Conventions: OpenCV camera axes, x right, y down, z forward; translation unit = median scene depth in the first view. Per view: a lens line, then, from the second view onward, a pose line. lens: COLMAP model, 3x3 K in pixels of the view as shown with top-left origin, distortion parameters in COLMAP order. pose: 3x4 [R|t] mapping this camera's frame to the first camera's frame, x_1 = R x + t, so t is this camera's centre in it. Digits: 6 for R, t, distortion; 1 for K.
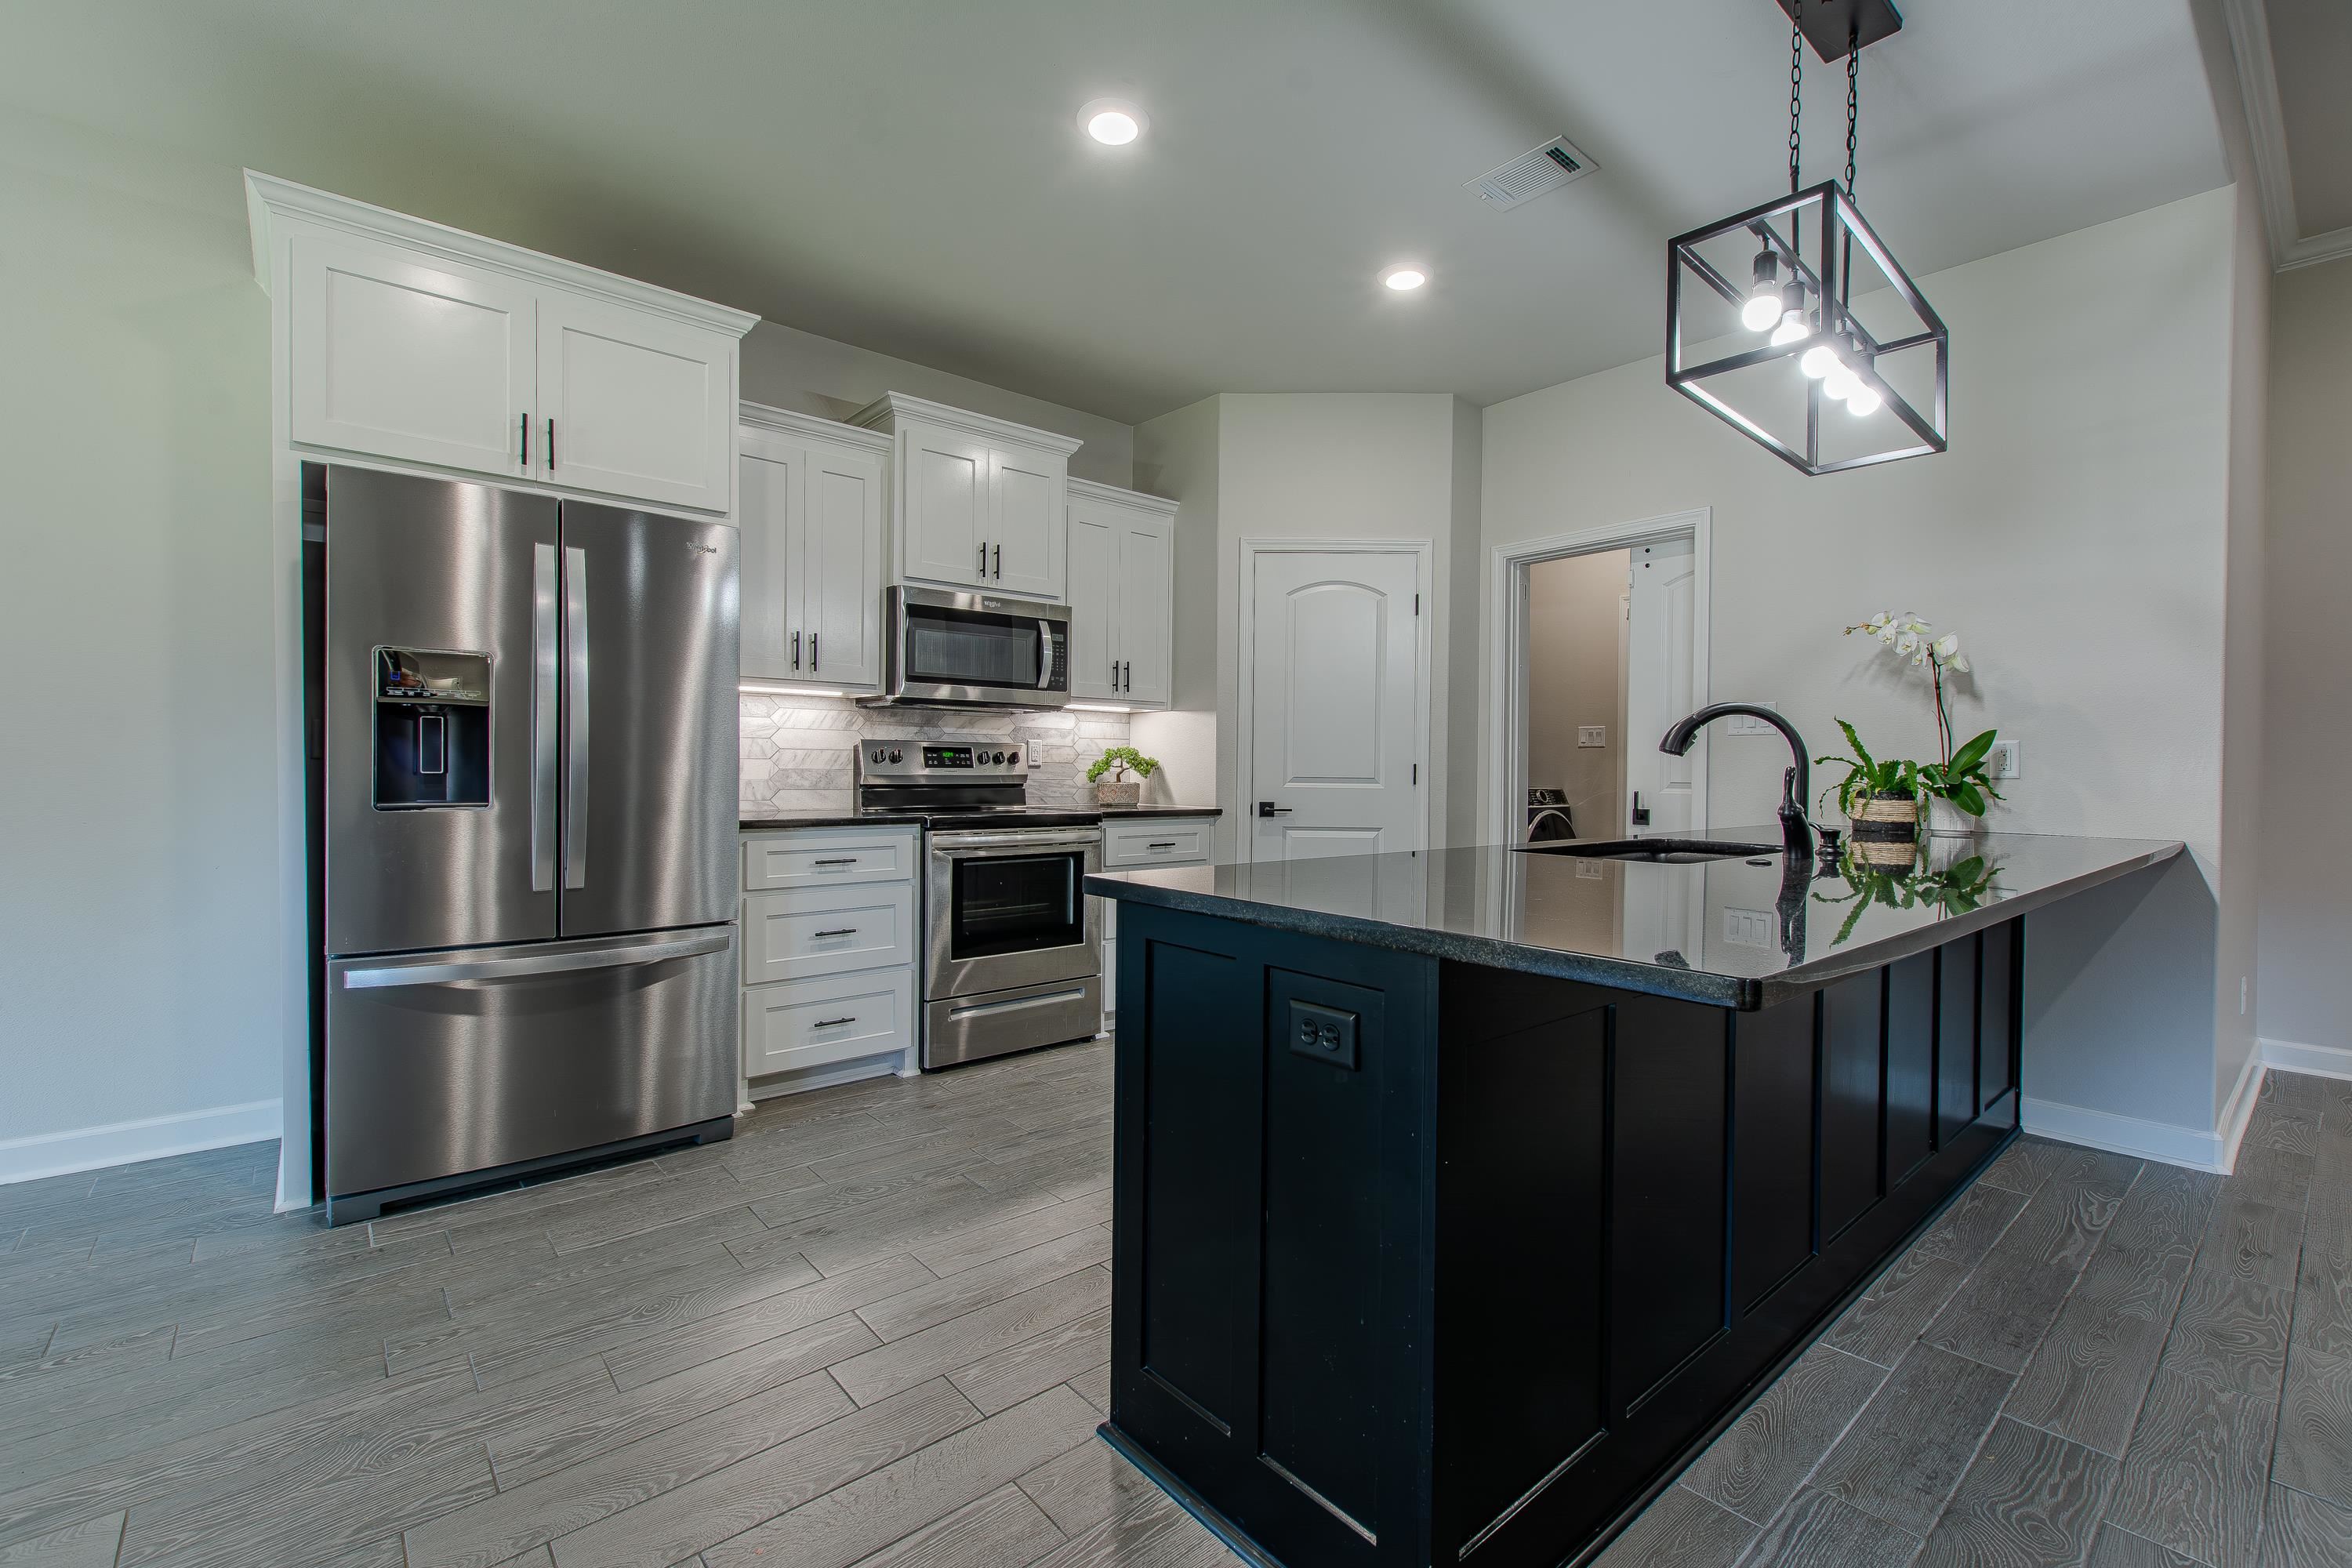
lens RADIAL K [[1017.1, 0, 1180.5], [0, 1017.1, 777.9], [0, 0, 1]] dist [0.007619, -0.004059]
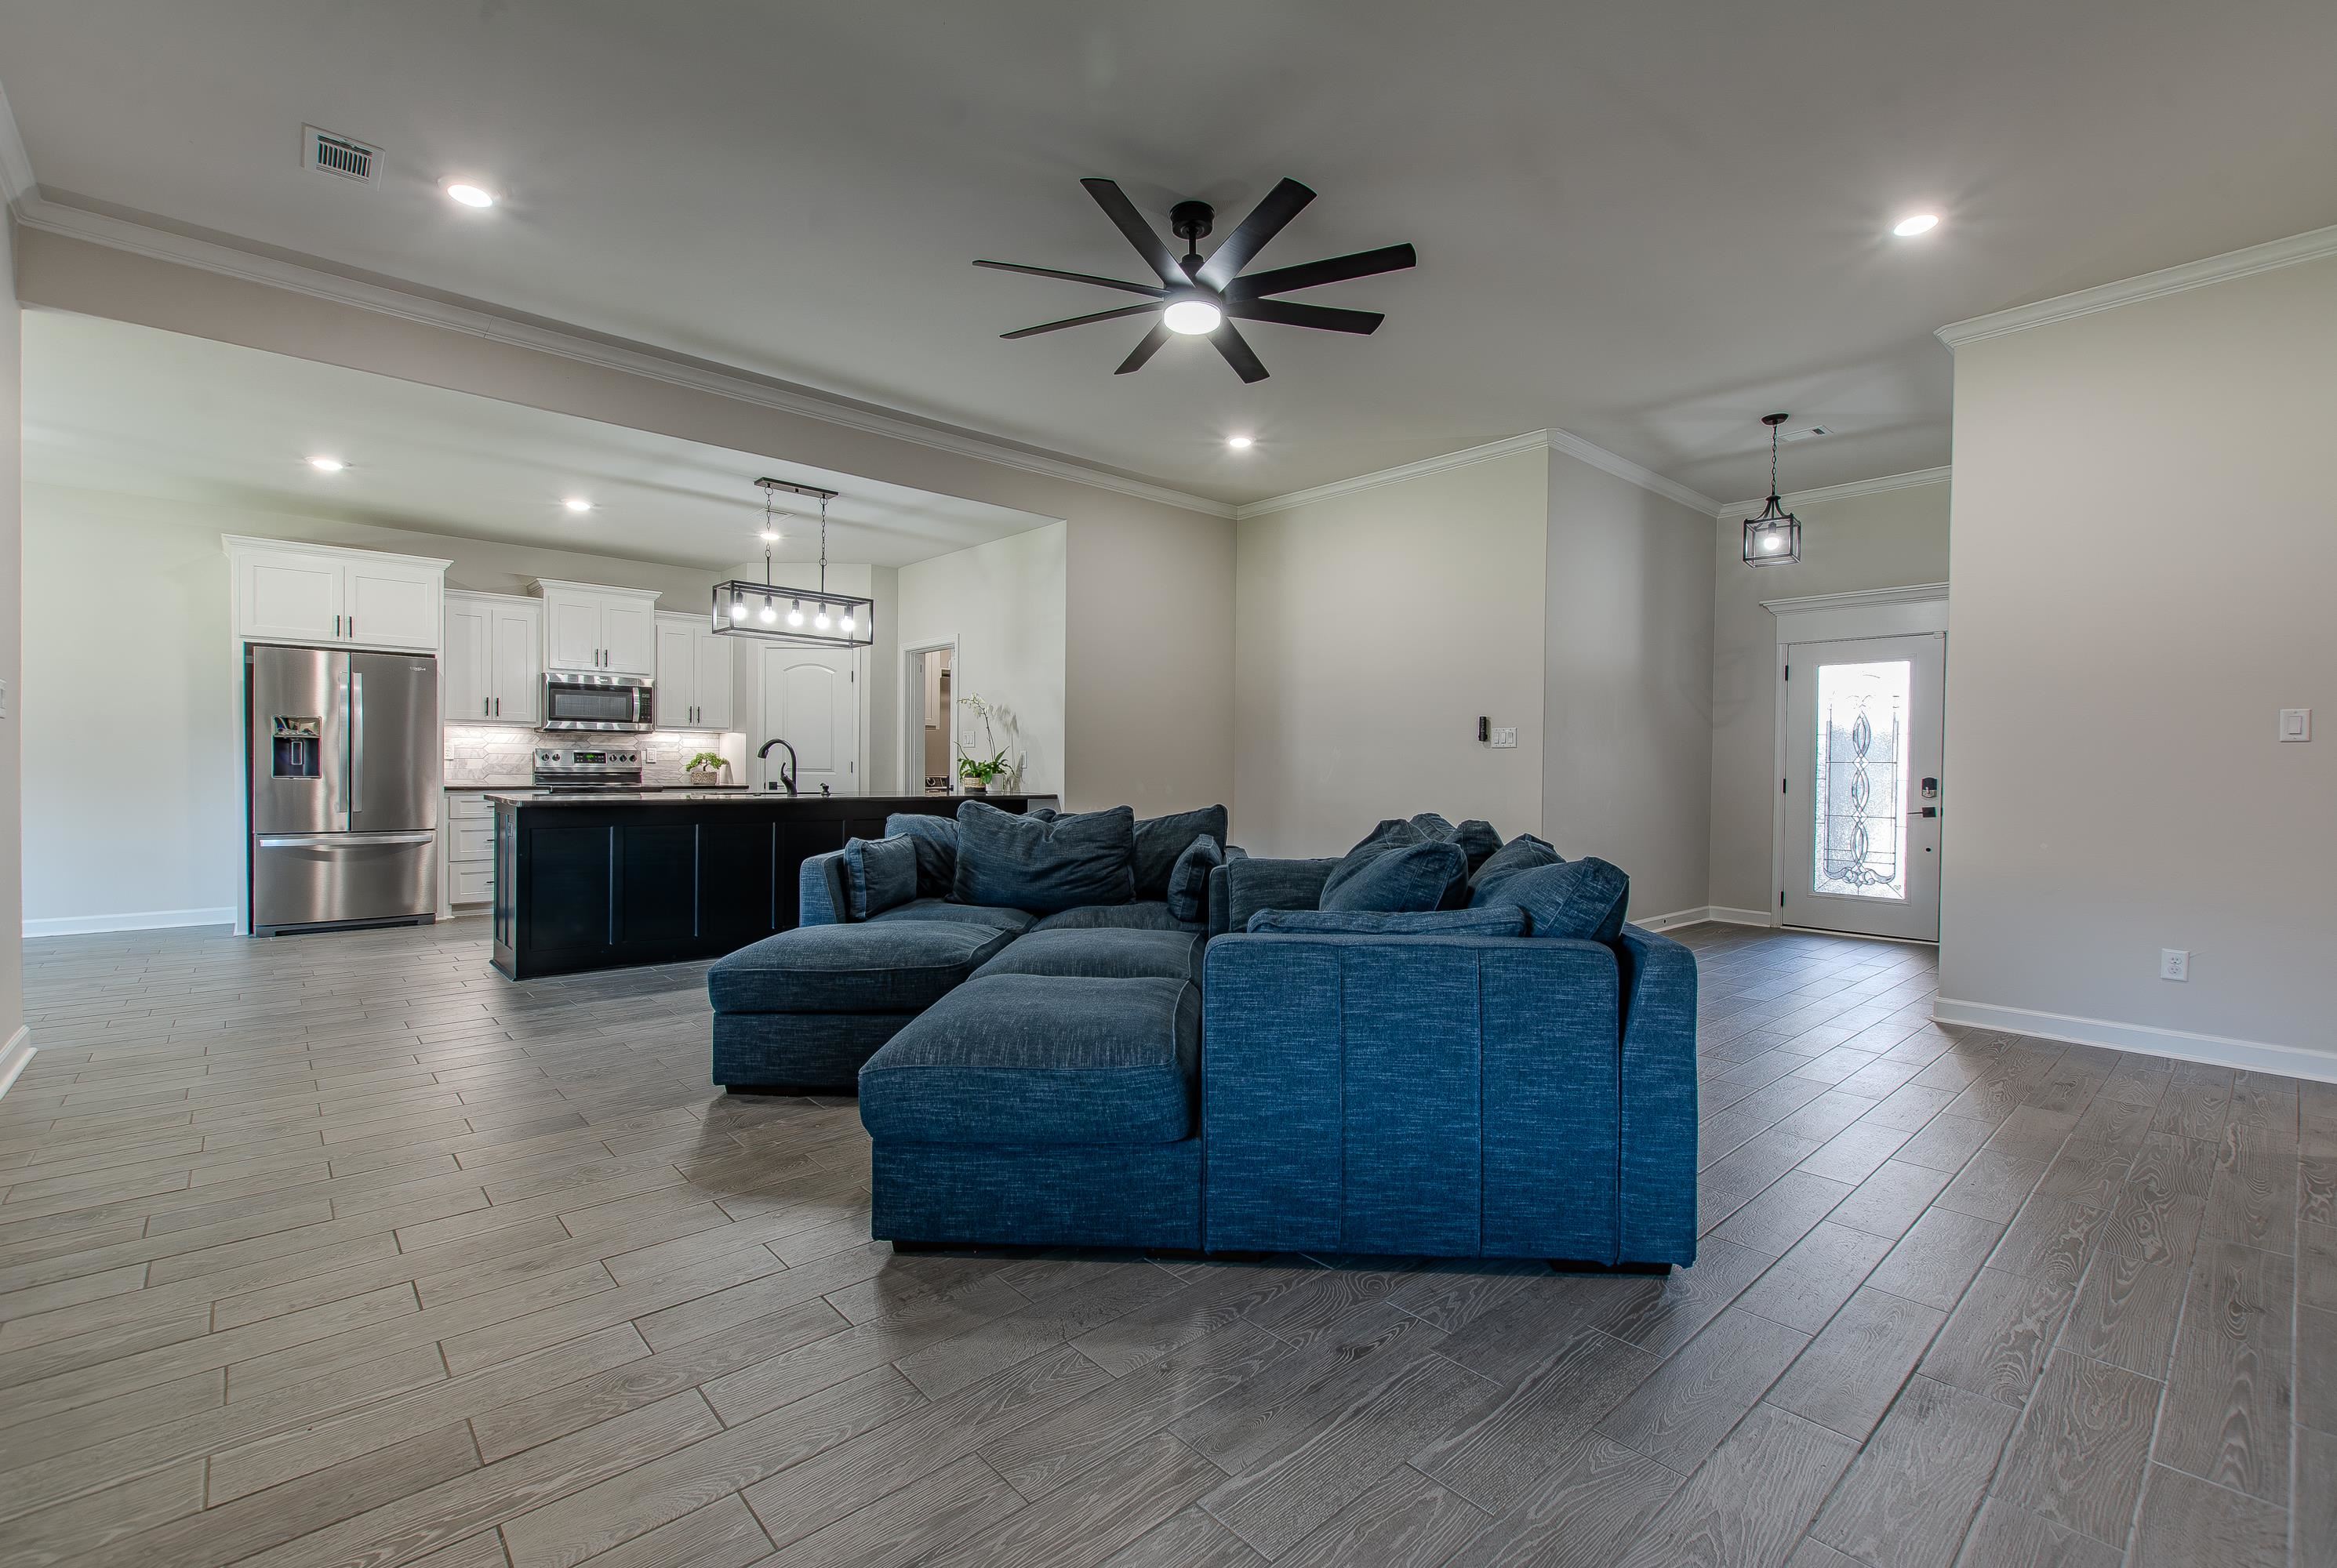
lens RADIAL K [[1021.2, 0, 1168.2], [0, 1021.2, 780.3], [0, 0, 1]] dist [0.006279, -0.002477]
pose [[0.999725, 0.000753, 0.023418, 1.055918], [-0.000864, 0.999988, 0.004726, 0.015791], [-0.023414, -0.004745, 0.999715, -1.227964]]
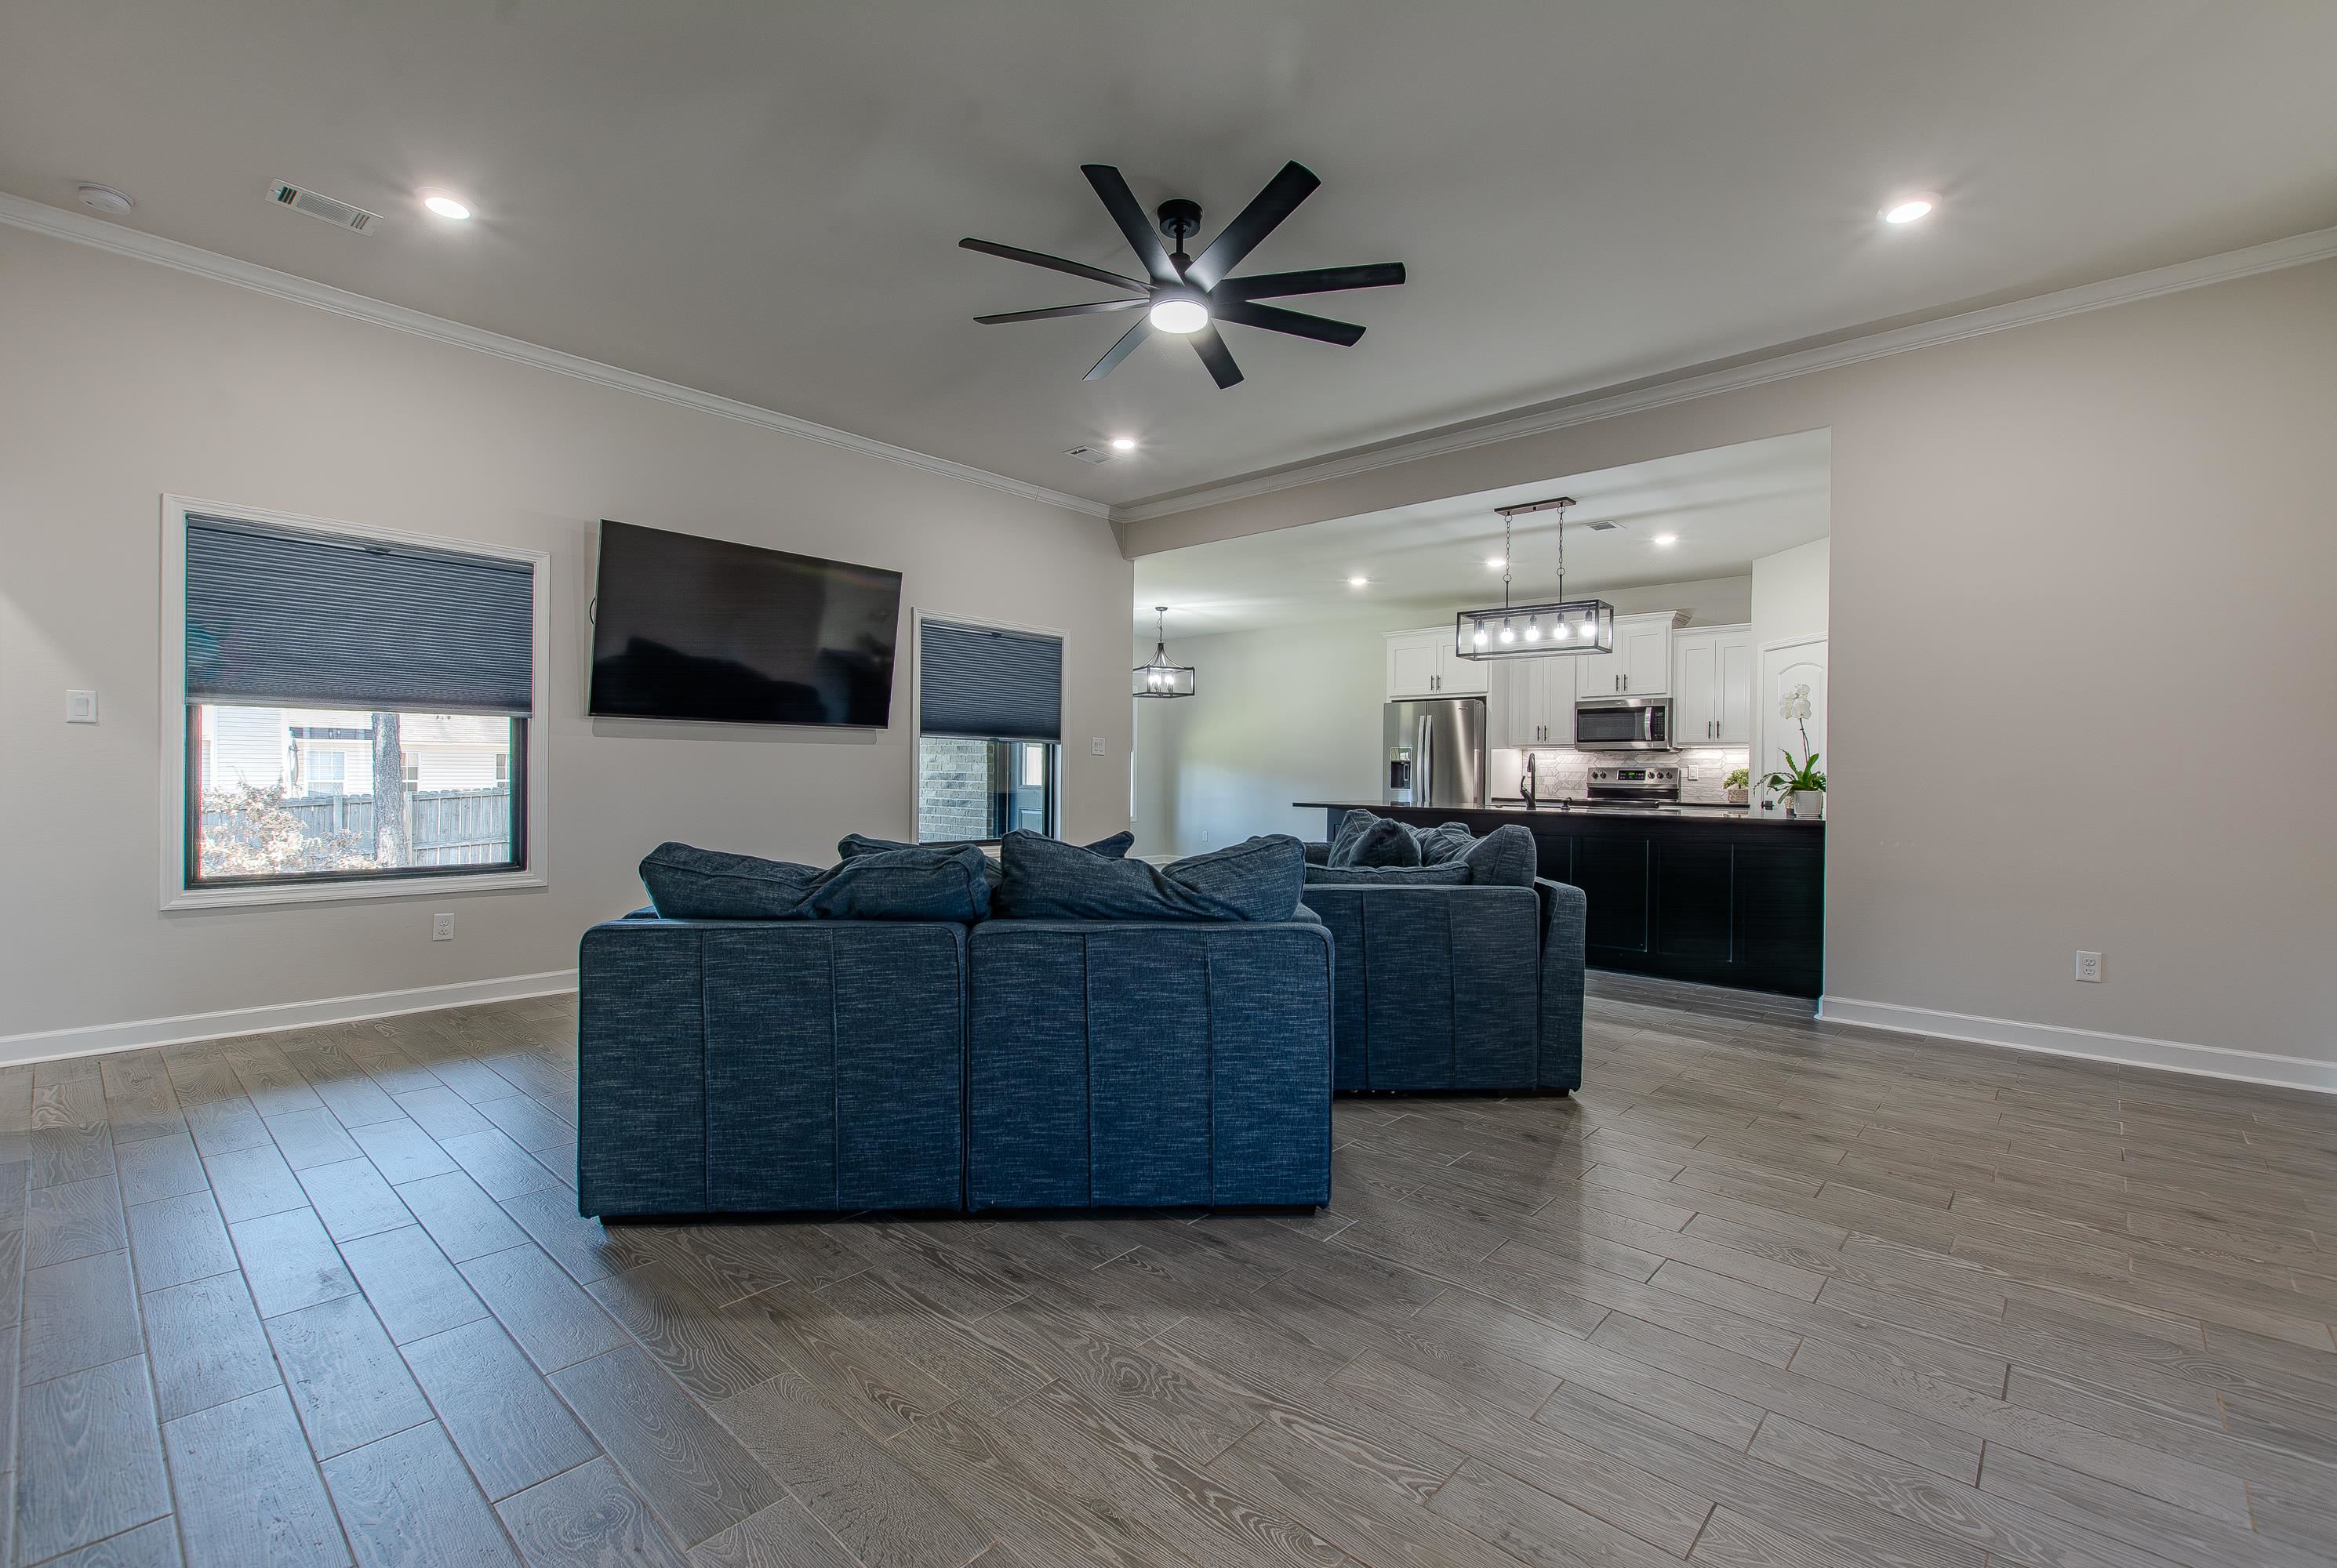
lens RADIAL K [[1021.2, 0, 1175.7], [0, 1021.2, 789.7], [0, 0, 1]] dist [0.006279, -0.002477]
pose [[0.131269, 0.007358, -0.991320, 2.221231], [-0.018937, 0.999809, 0.004914, 0.021600], [0.991166, 0.018127, 0.131383, -0.241525]]
